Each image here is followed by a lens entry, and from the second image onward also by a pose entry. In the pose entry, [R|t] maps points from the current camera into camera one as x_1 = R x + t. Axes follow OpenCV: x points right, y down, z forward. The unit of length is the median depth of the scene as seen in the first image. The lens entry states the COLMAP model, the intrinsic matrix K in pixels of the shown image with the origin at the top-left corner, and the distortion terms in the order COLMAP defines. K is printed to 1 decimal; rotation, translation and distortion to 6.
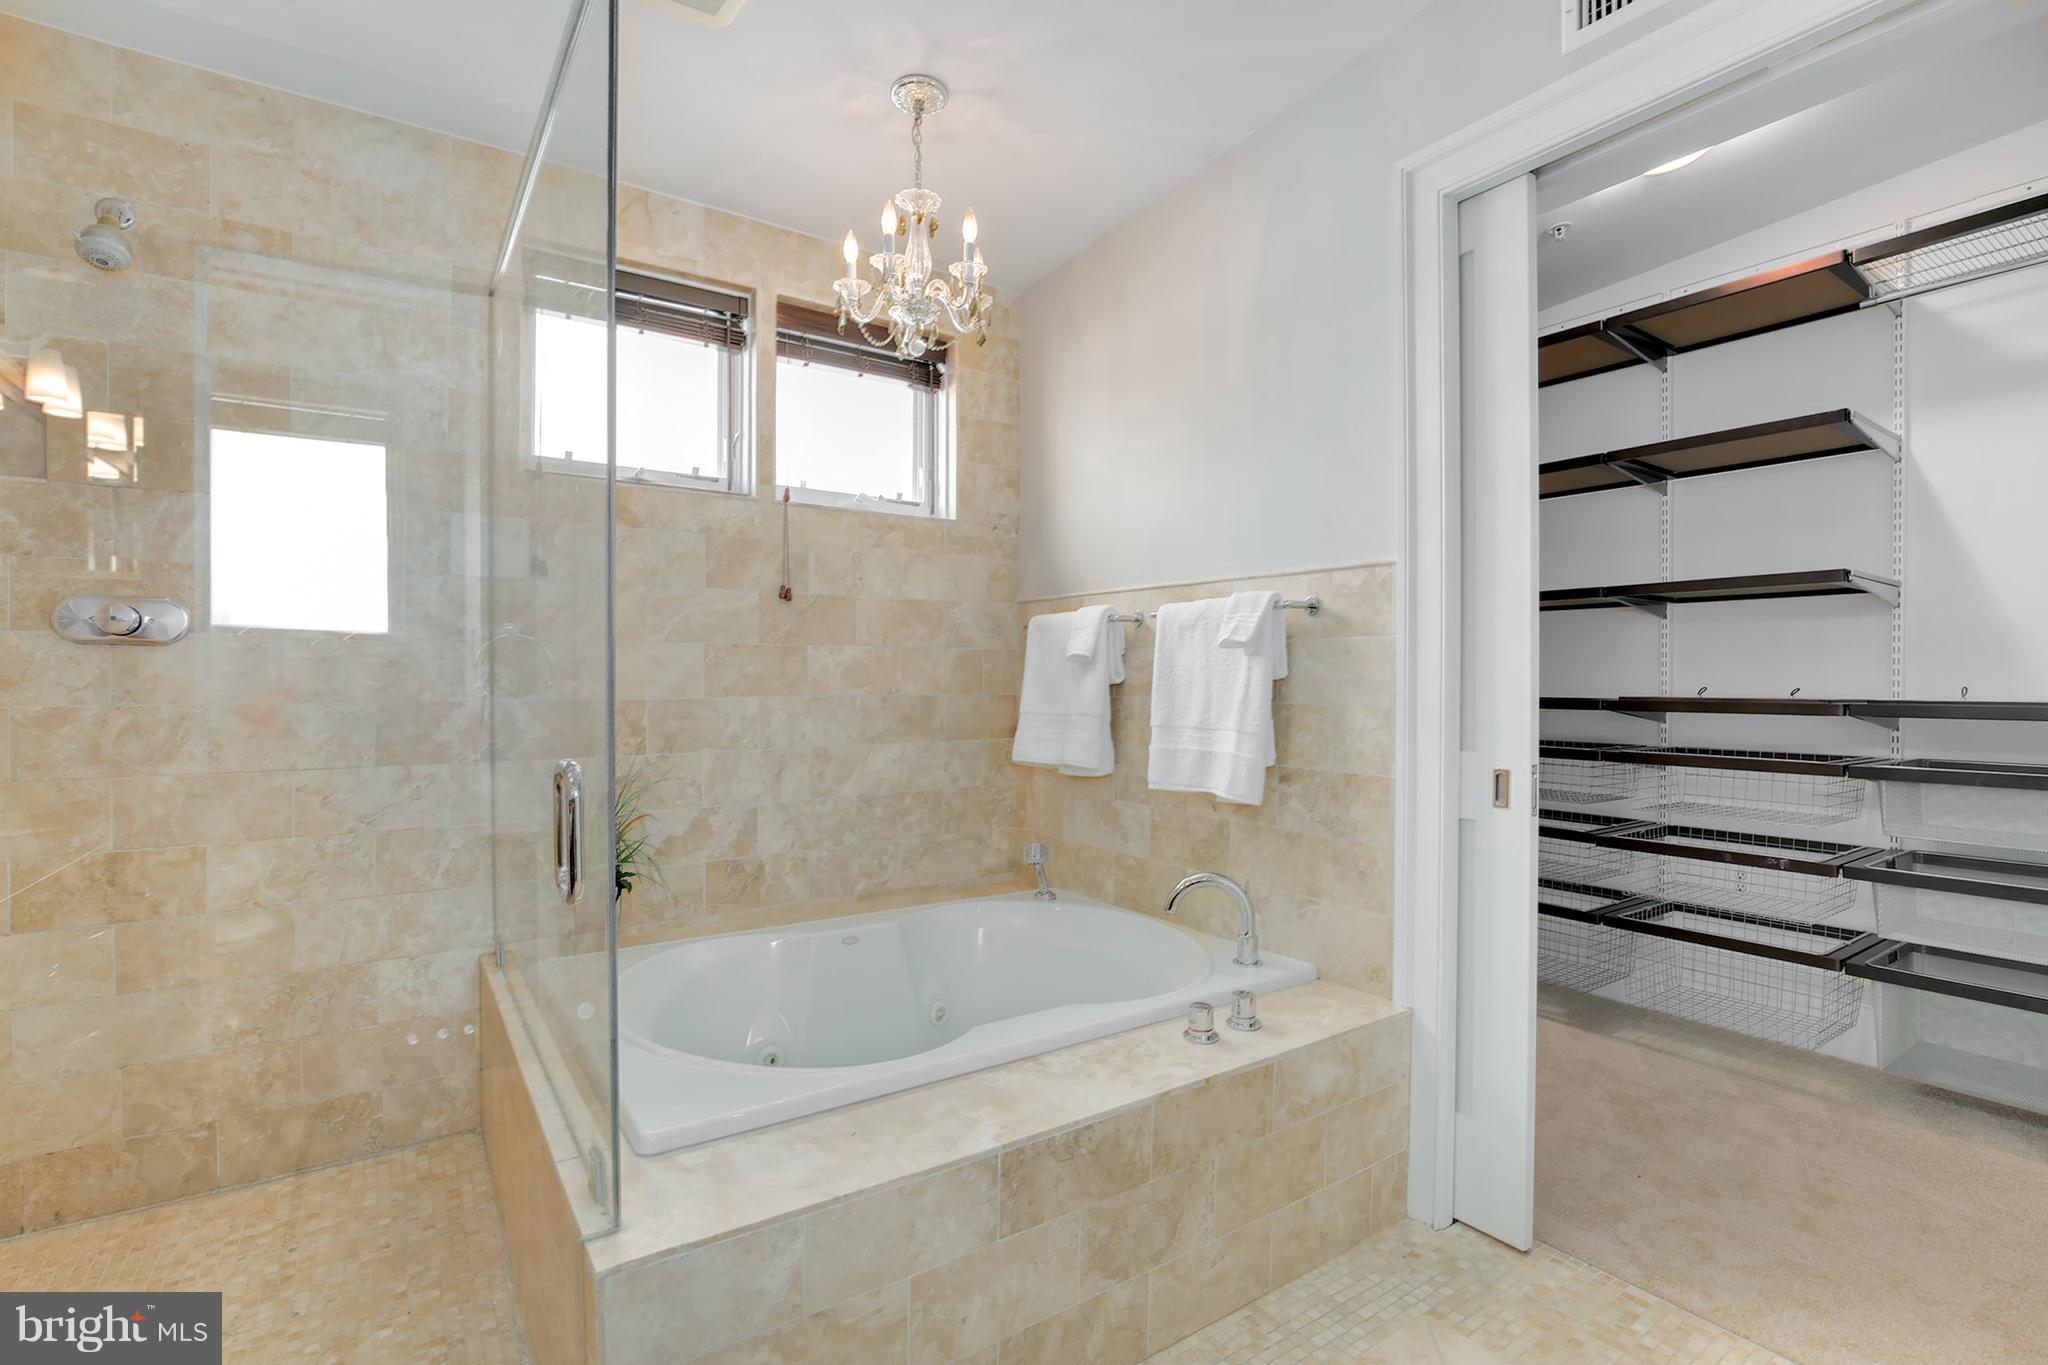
lens RADIAL K [[953.0, 0, 1021.5], [0, 953.0, 698.8], [0, 0, 1]] dist [-0.017053, 0.000555]
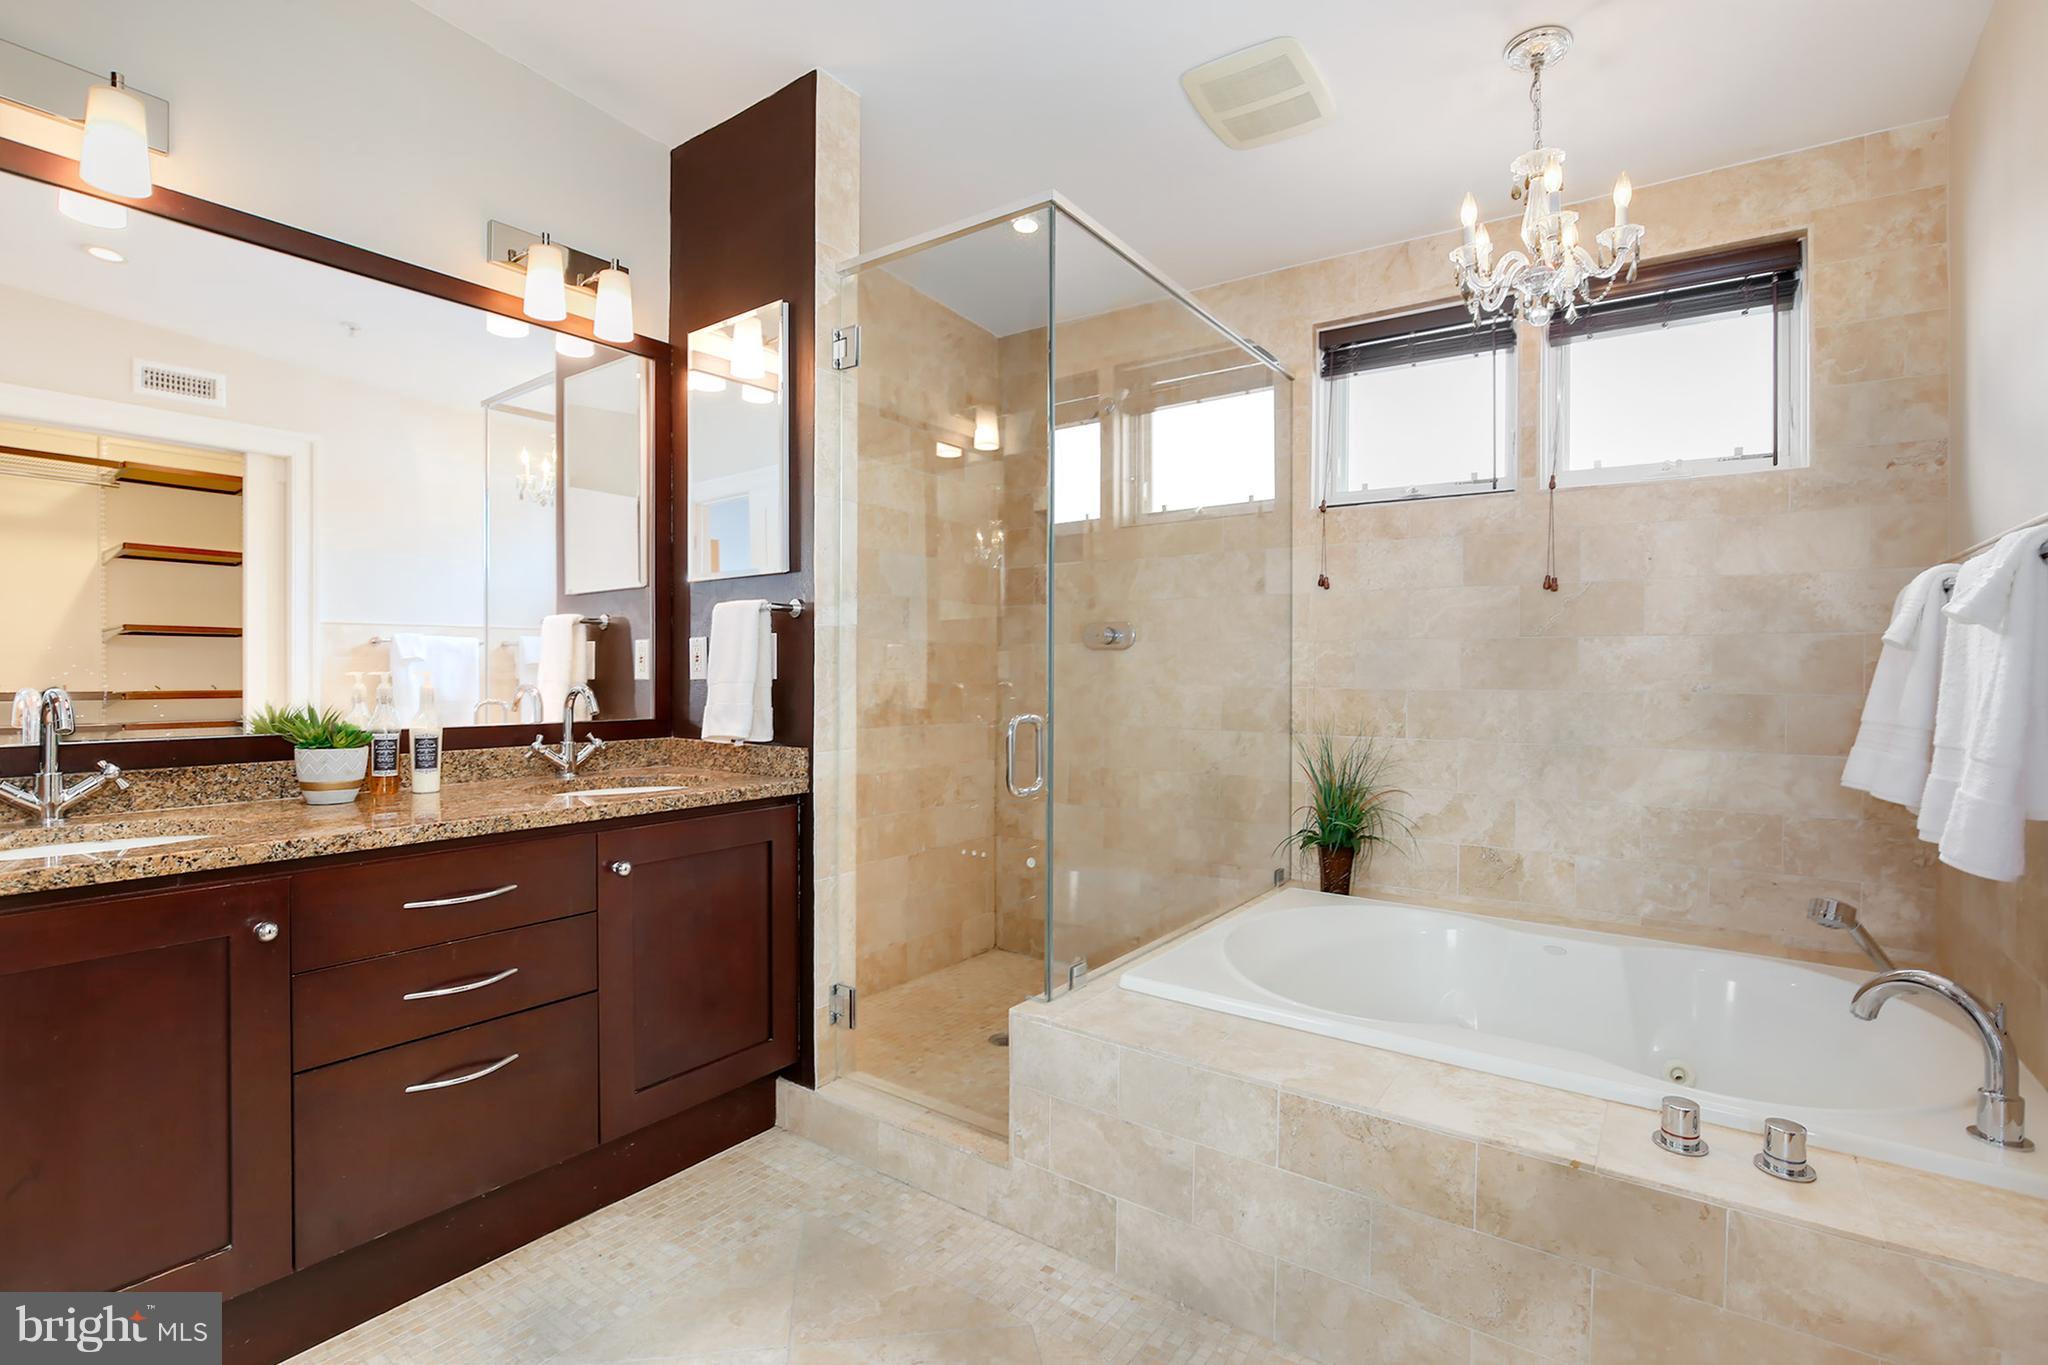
lens RADIAL K [[953.0, 0, 1021.5], [0, 953.0, 698.8], [0, 0, 1]] dist [-0.017053, 0.000555]
pose [[0.345474, 0.029412, -0.937967, 0.466077], [-0.027641, 0.999394, 0.021158, 0.000179], [0.938021, 0.018617, 0.346078, 0.161608]]
